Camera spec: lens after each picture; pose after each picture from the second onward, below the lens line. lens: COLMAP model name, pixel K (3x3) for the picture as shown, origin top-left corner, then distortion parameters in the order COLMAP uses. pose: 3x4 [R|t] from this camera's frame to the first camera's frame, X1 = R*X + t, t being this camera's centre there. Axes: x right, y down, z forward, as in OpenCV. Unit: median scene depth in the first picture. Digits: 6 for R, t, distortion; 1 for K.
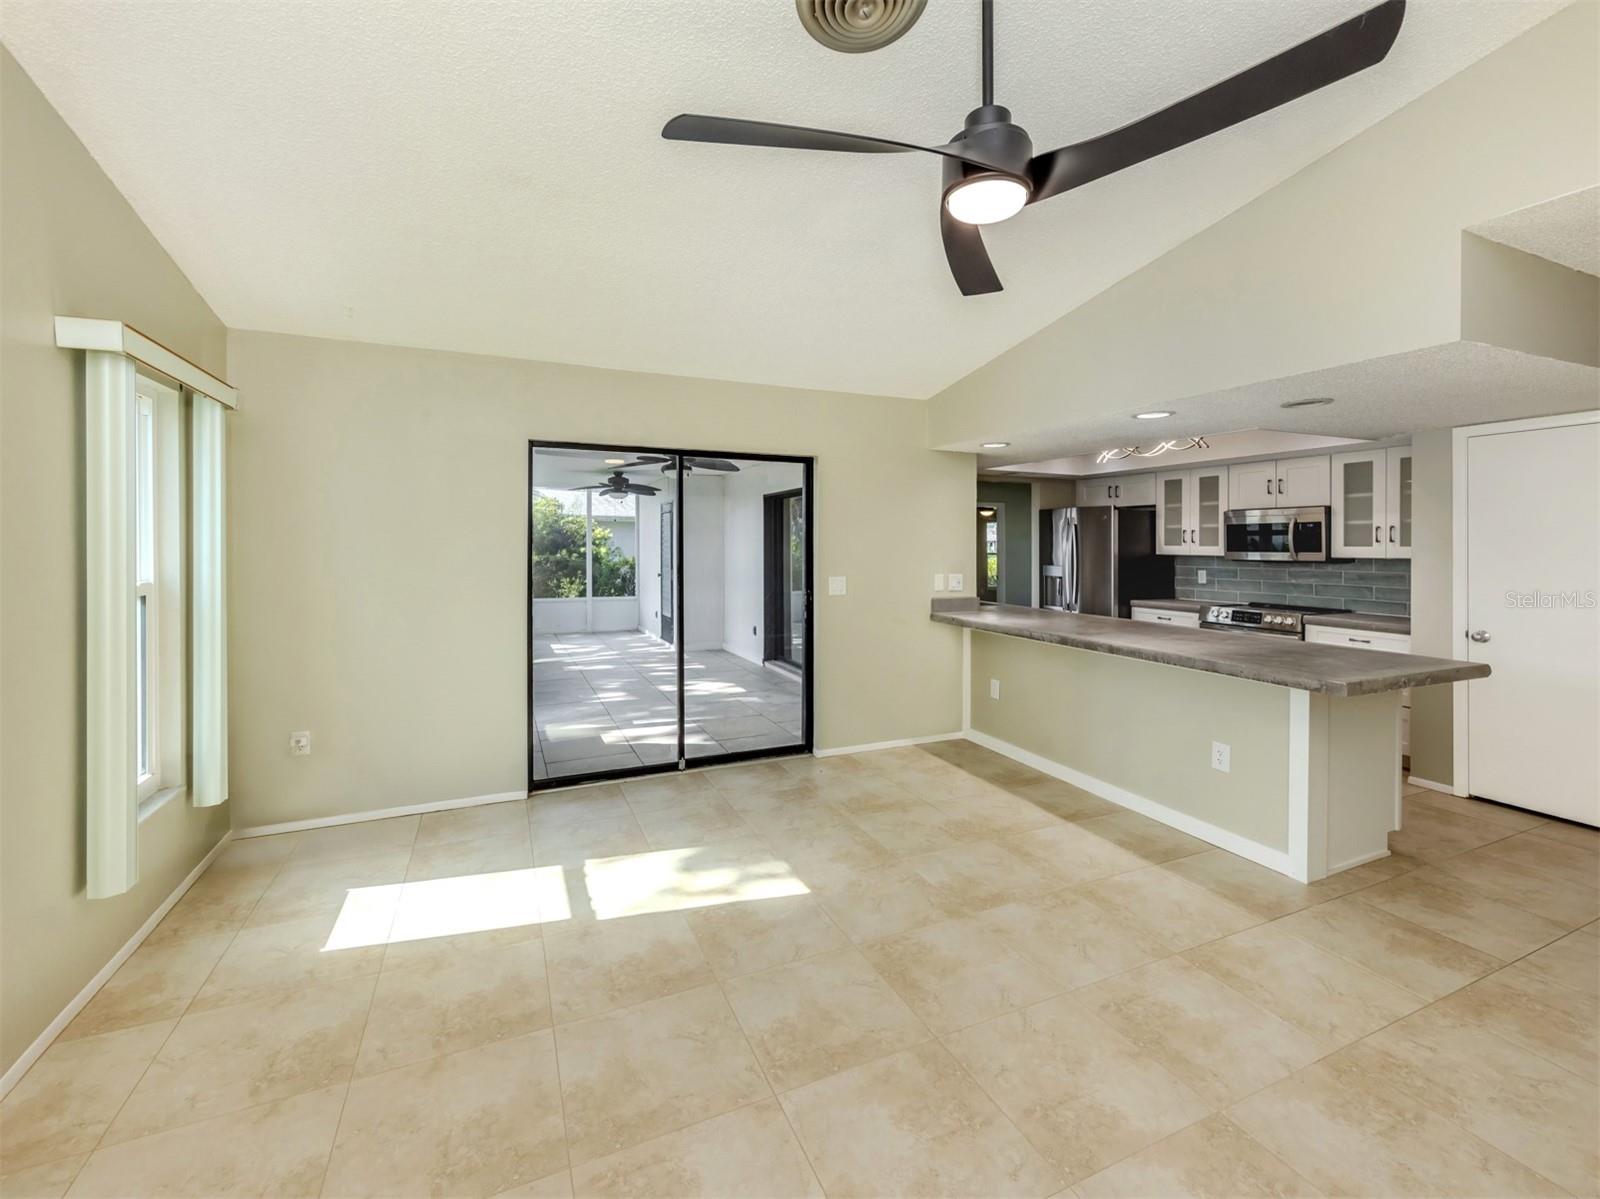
lens RADIAL K [[680.4, 0, 805.0], [0, 680.4, 541.0], [0, 0, 1]] dist [0.001993, -0.000438]
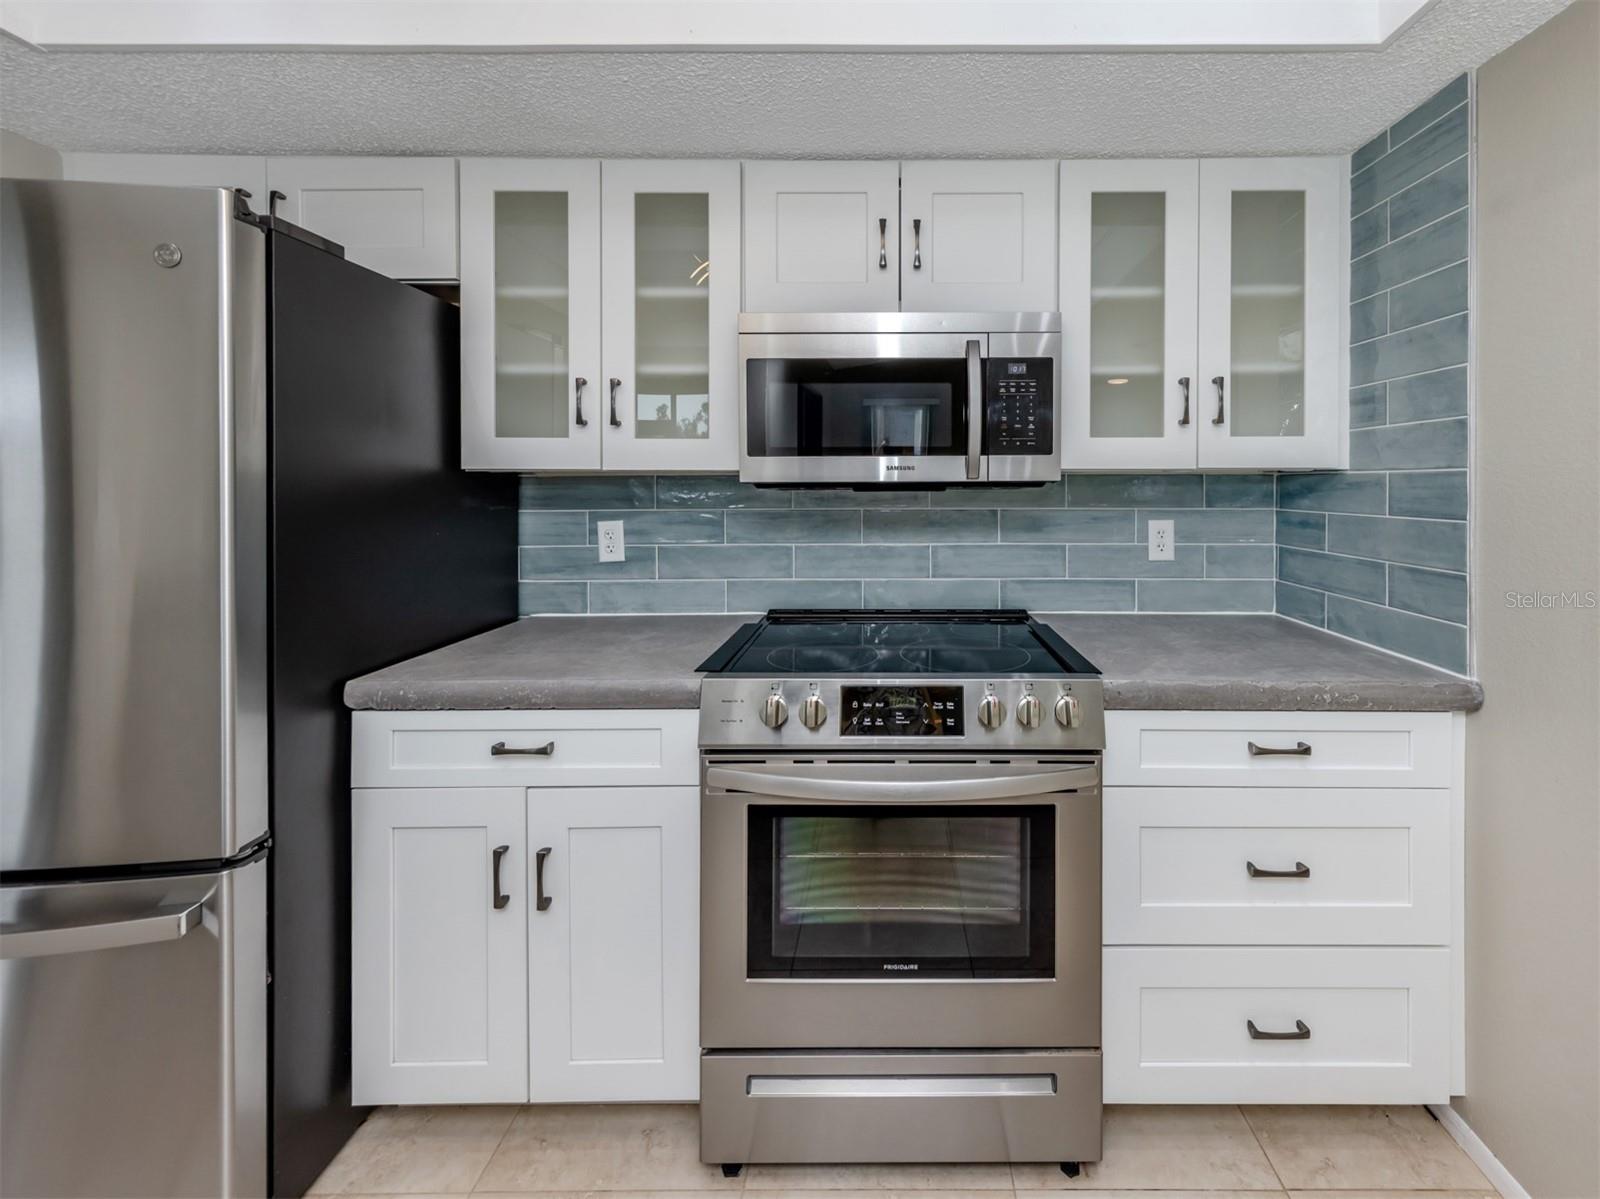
lens RADIAL K [[639.4, 0, 894.1], [0, 639.4, 490.0], [0, 0, 1]] dist [0.002521, 0.000041]
pose [[0.408892, -0.013577, 0.912482, 0.441423], [-0.002466, 0.999869, 0.015982, 0.028311], [-0.912579, -0.008785, 0.408805, 0.919759]]
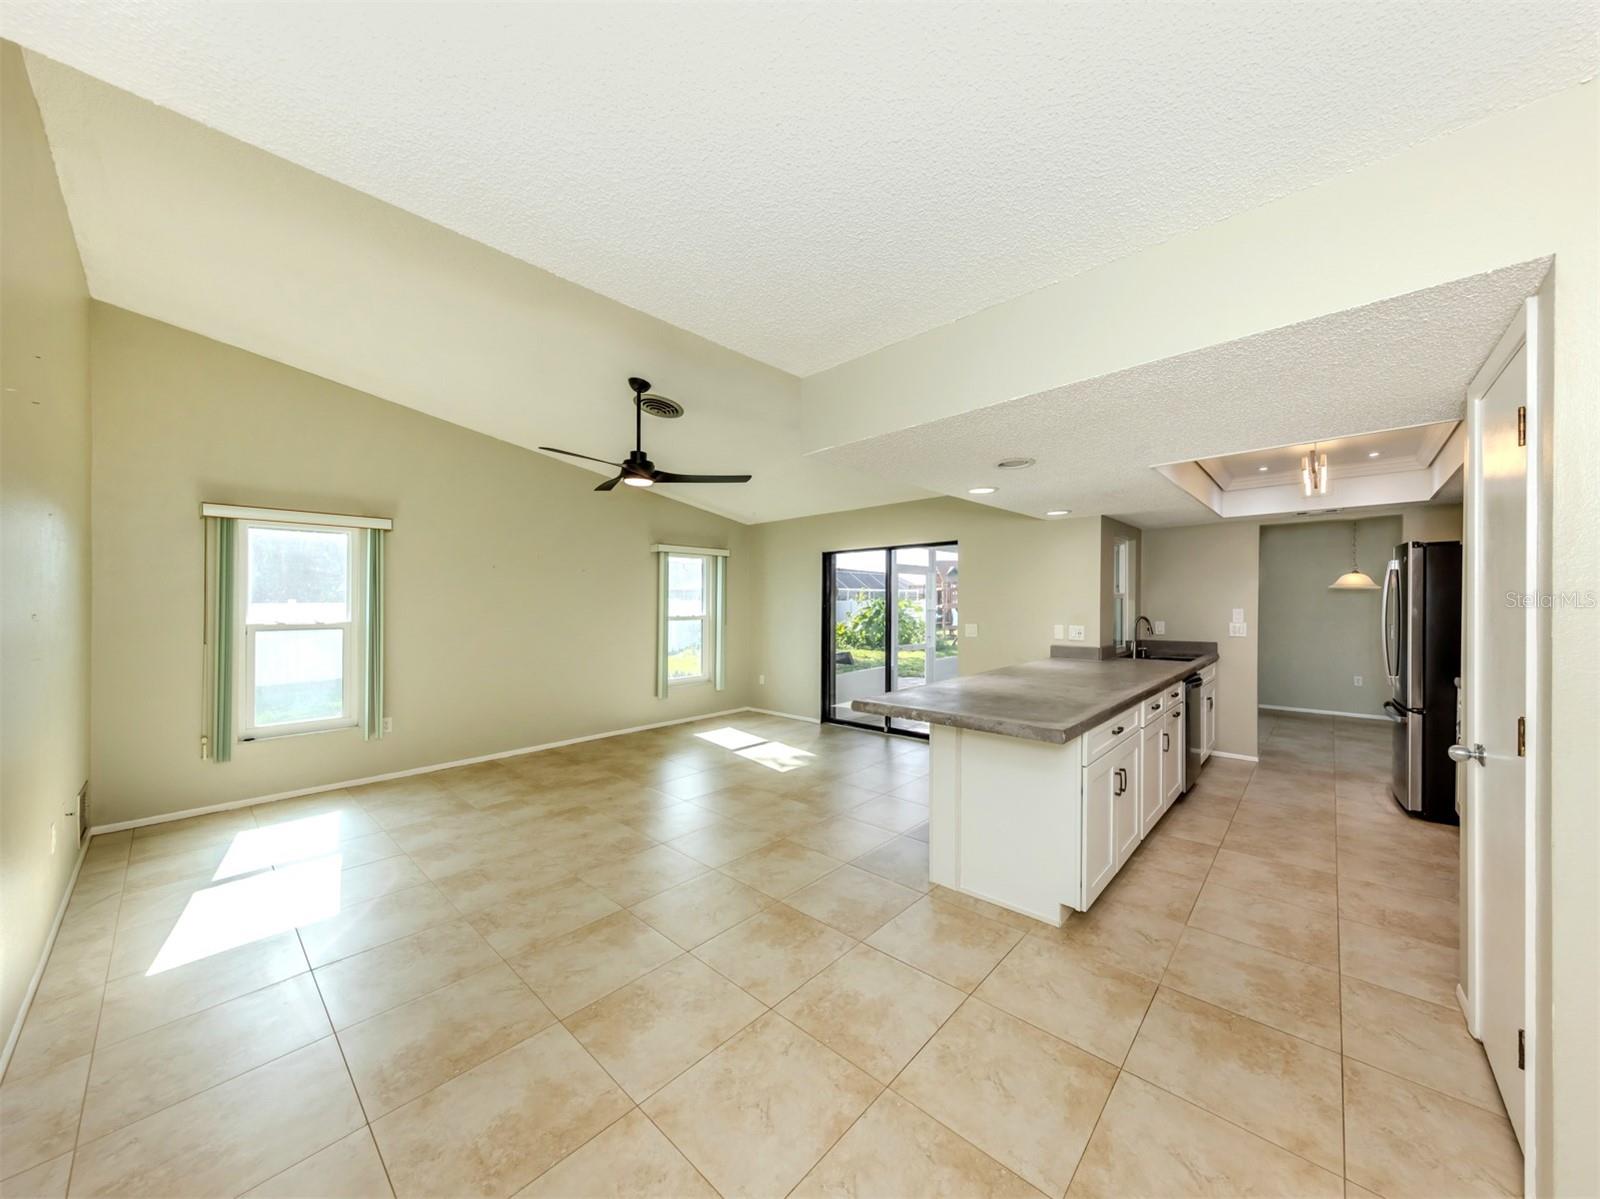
lens RADIAL K [[567.5, 0, 854.5], [0, 567.5, 597.0], [0, 0, 1]] dist [0.001144, 0.000239]
pose [[0.432929, -0.015546, -0.901294, 0.885489], [0.012495, 0.999859, -0.011244, 0.006187], [0.901341, -0.006394, 0.433062, 0.250140]]
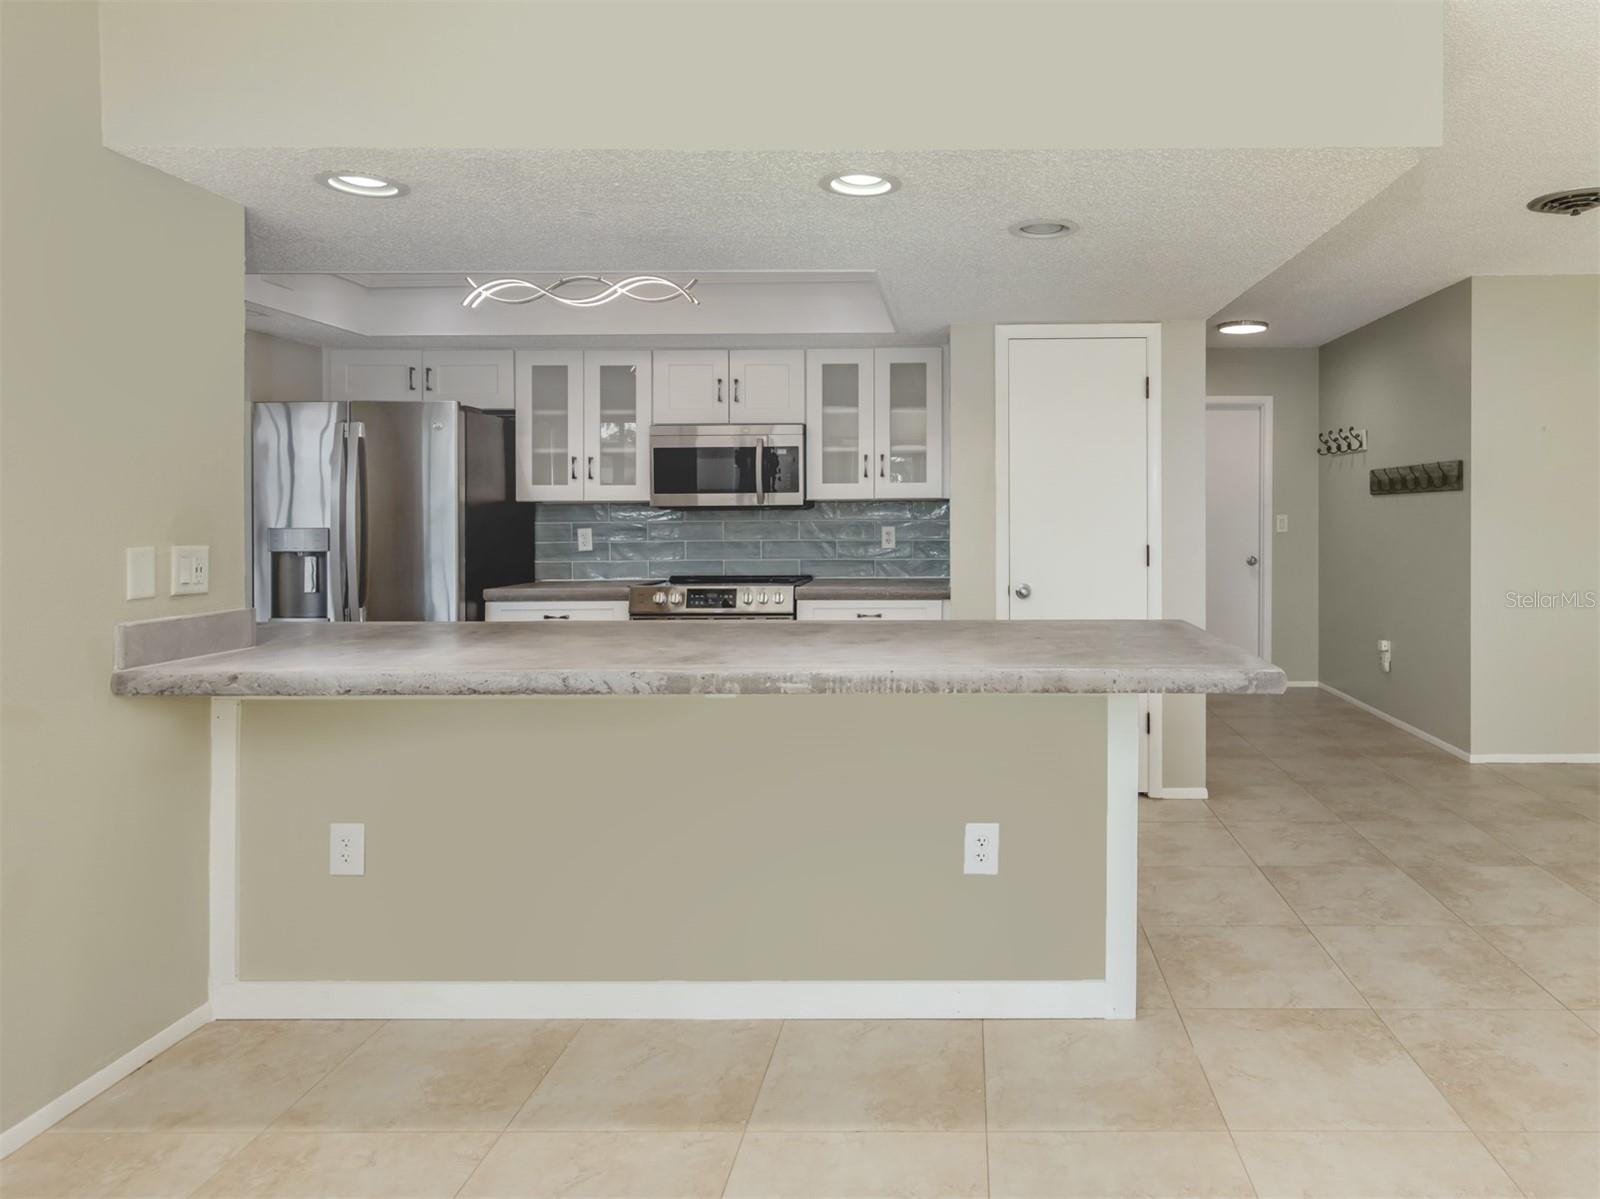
lens RADIAL K [[995.2, 0, 960.5], [0, 995.2, 509.8], [0, 0, 1]] dist [0.010278, -0.002320]
pose [[0.417029, -0.006526, 0.908870, -0.068572], [0.002542, 0.999979, 0.006014, 0.028011], [-0.908889, -0.000198, 0.417037, 0.431564]]
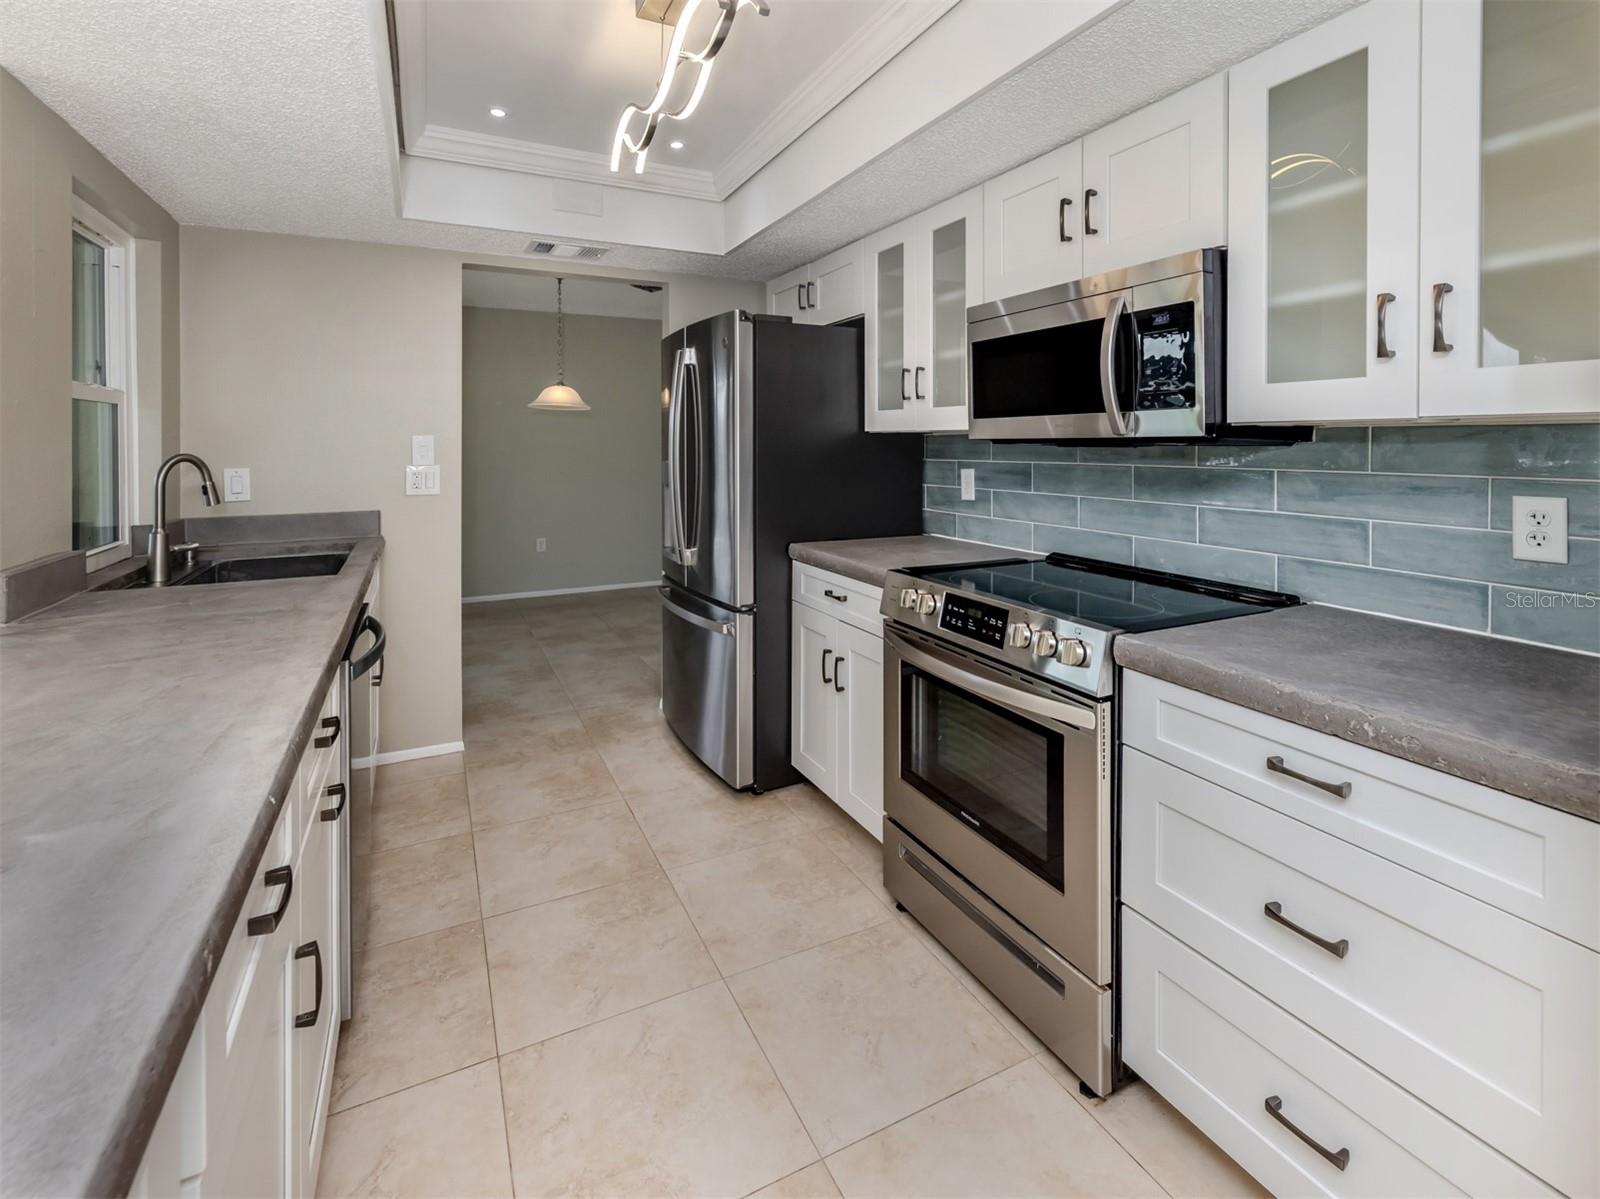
lens RADIAL K [[738.1, 0, 791.6], [0, 738.1, 447.9], [0, 0, 1]] dist [0.004453, 0.000299]
pose [[0.999335, -0.008370, 0.035496, 0.559545], [0.007820, 0.999848, 0.015586, 0.027125], [-0.035621, -0.015298, 0.999248, 0.671030]]
